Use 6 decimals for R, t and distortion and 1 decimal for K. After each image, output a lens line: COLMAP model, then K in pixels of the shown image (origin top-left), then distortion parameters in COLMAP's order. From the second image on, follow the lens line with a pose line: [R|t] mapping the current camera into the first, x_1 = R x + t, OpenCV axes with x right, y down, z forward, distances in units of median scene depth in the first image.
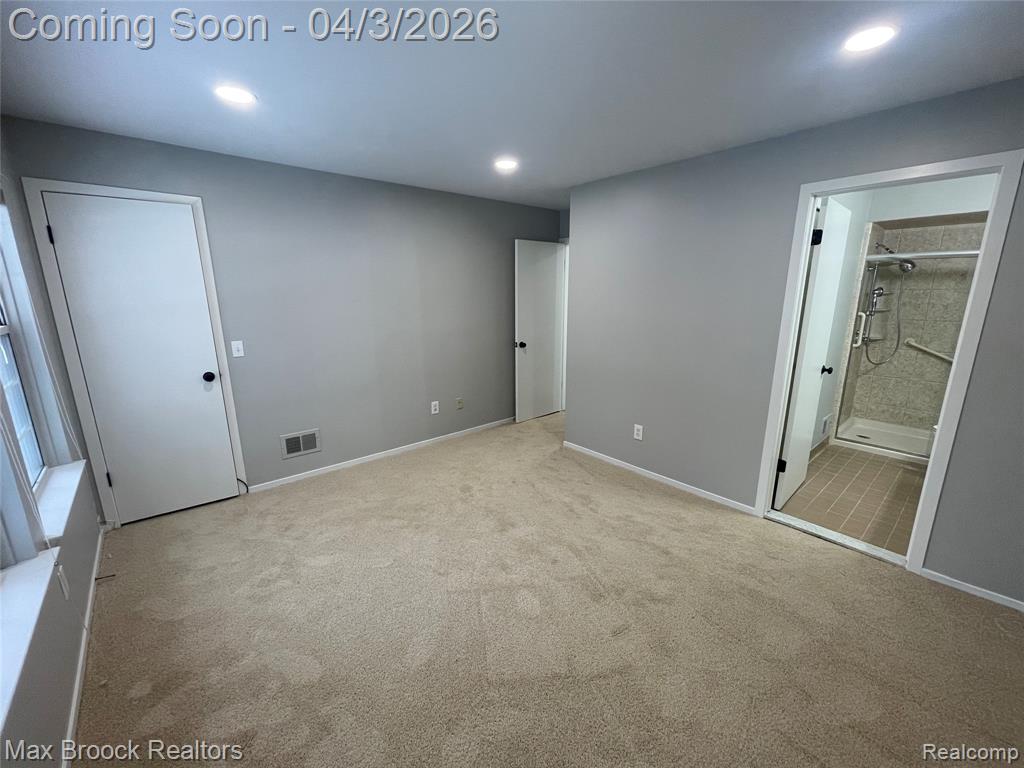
lens RADIAL K [[412.9, 0, 510.8], [0, 412.9, 391.4], [0, 0, 1]] dist [-0.000186, -0.000530]
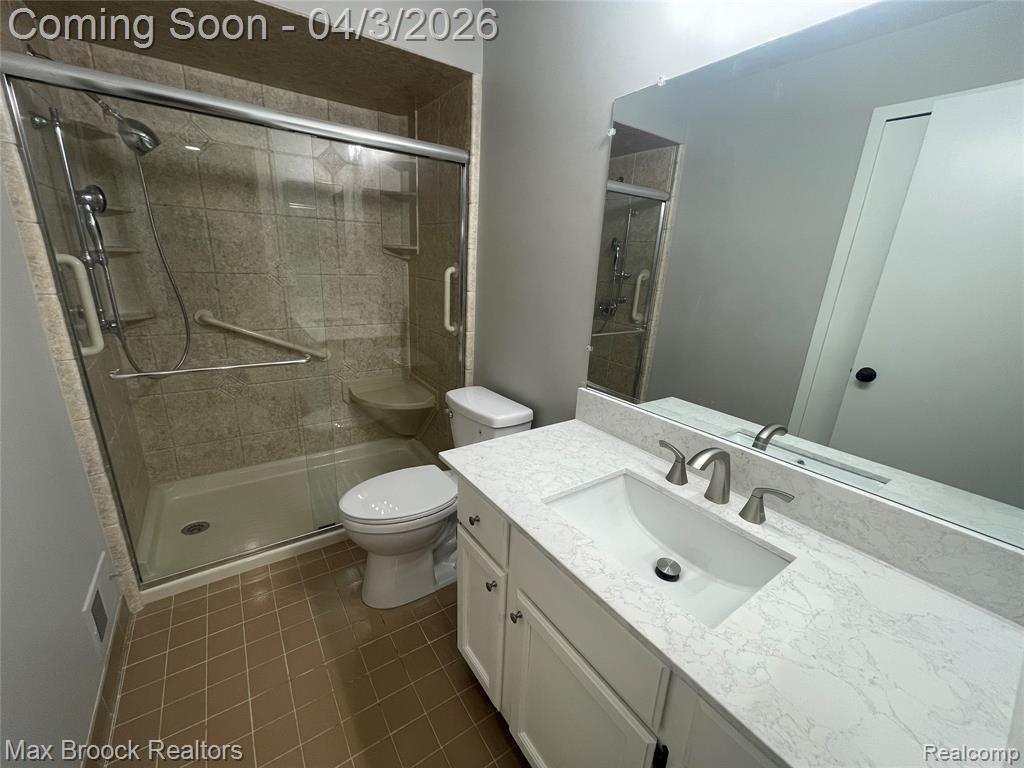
lens RADIAL K [[412.9, 0, 515.1], [0, 412.9, 389.1], [0, 0, 1]] dist [-0.000186, -0.000530]
pose [[0.098832, -0.290231, 0.951839, 0.515616], [0.174253, 0.946791, 0.270599, -0.110473], [-0.979729, 0.139117, 0.144146, 0.585609]]
